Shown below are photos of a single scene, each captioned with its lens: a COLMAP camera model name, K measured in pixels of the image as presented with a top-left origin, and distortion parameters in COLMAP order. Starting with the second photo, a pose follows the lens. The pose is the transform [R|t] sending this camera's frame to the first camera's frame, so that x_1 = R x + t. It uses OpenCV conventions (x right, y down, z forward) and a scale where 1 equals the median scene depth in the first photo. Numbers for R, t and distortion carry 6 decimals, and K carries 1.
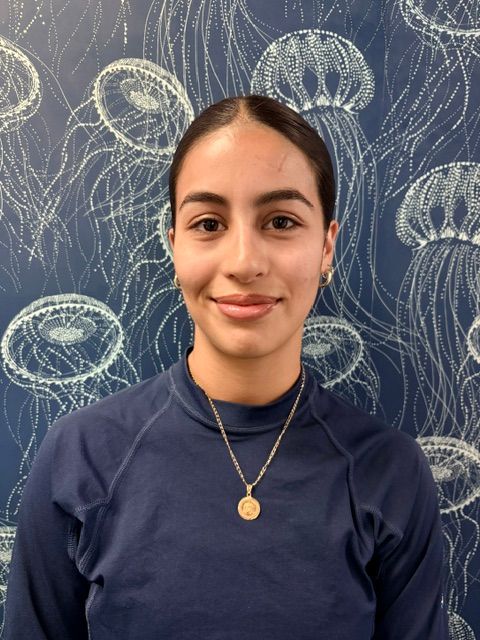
lens RADIAL K [[261.3, 0, 231.2], [0, 261.3, 296.7], [0, 0, 1]] dist [-0.000834, 0.000179]
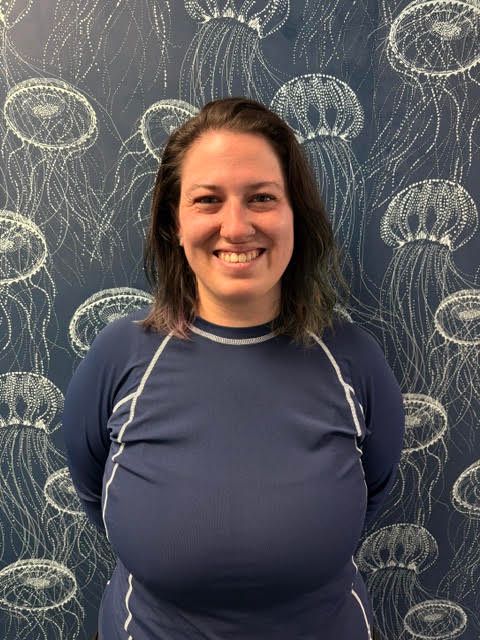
lens RADIAL K [[412.0, 0, 236.4], [0, 412.0, 308.0], [0, 0, 1]] dist [0.003813, -0.000176]
pose [[0.999607, -0.012883, 0.024912, -0.122503], [0.009542, 0.991483, 0.129886, -0.169158], [-0.026373, -0.129597, 0.991216, -1.032137]]
